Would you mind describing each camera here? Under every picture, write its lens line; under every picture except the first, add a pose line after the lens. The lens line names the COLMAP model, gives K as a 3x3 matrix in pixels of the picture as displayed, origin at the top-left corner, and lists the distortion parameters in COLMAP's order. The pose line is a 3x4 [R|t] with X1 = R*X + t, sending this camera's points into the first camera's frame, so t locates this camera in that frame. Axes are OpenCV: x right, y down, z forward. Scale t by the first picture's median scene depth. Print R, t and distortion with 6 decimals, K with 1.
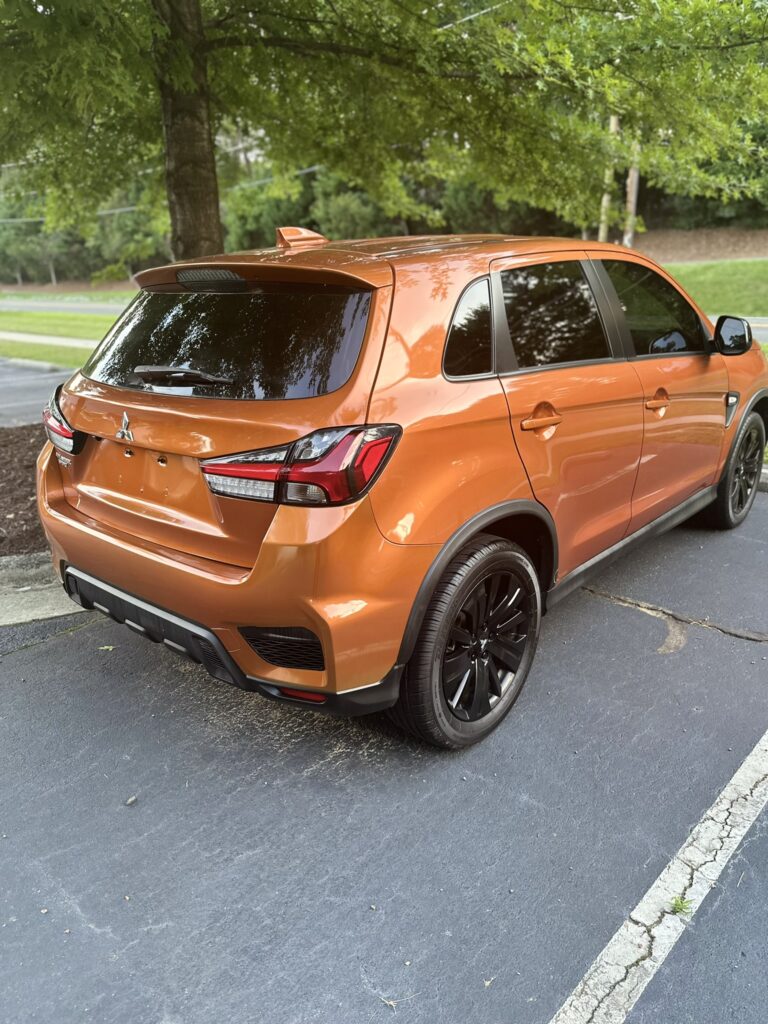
lens RADIAL K [[713.5, 0, 379.8], [0, 713.5, 516.8], [0, 0, 1]] dist [0.032770, -0.055239]
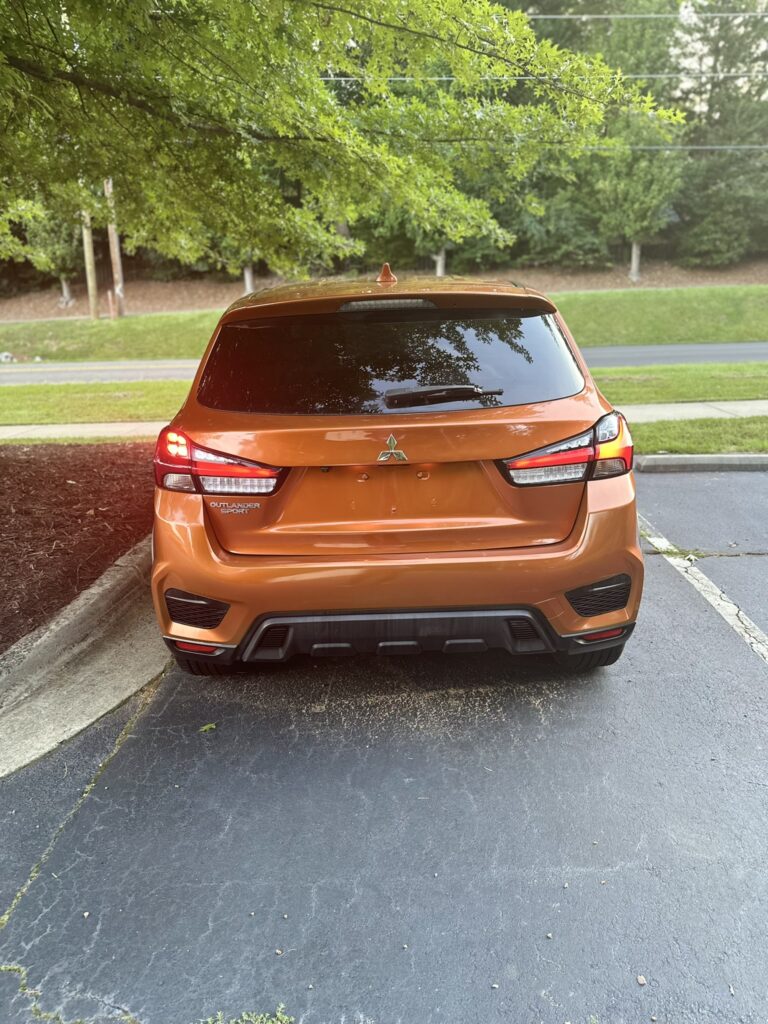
lens RADIAL K [[713.5, 0, 397.8], [0, 713.5, 512.2], [0, 0, 1]] dist [0.032770, -0.055239]
pose [[0.754719, -0.177967, 0.631448, -0.642957], [0.221405, 0.975128, 0.010202, -0.026852], [-0.617559, 0.132107, 0.775351, 0.136188]]
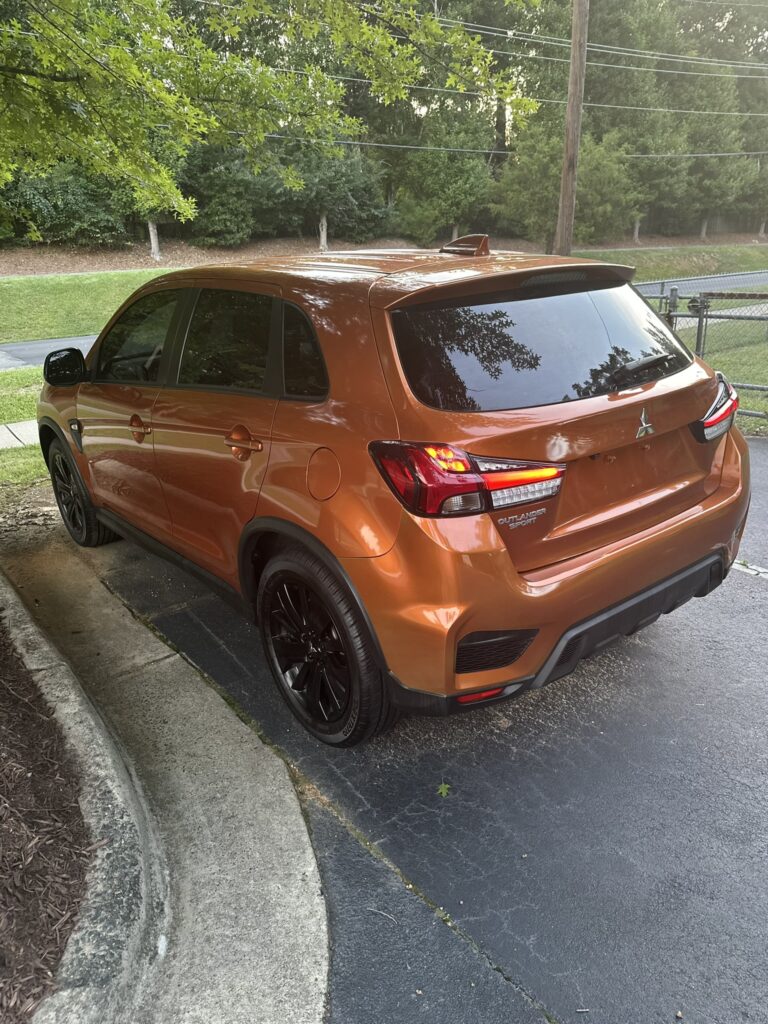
lens RADIAL K [[713.5, 0, 393.6], [0, 713.5, 508.0], [0, 0, 1]] dist [0.032770, -0.055239]
pose [[0.189506, -0.299106, 0.935213, -0.894799], [0.356954, 0.908289, 0.218164, -0.231462], [-0.914697, 0.292485, 0.278894, 0.684376]]
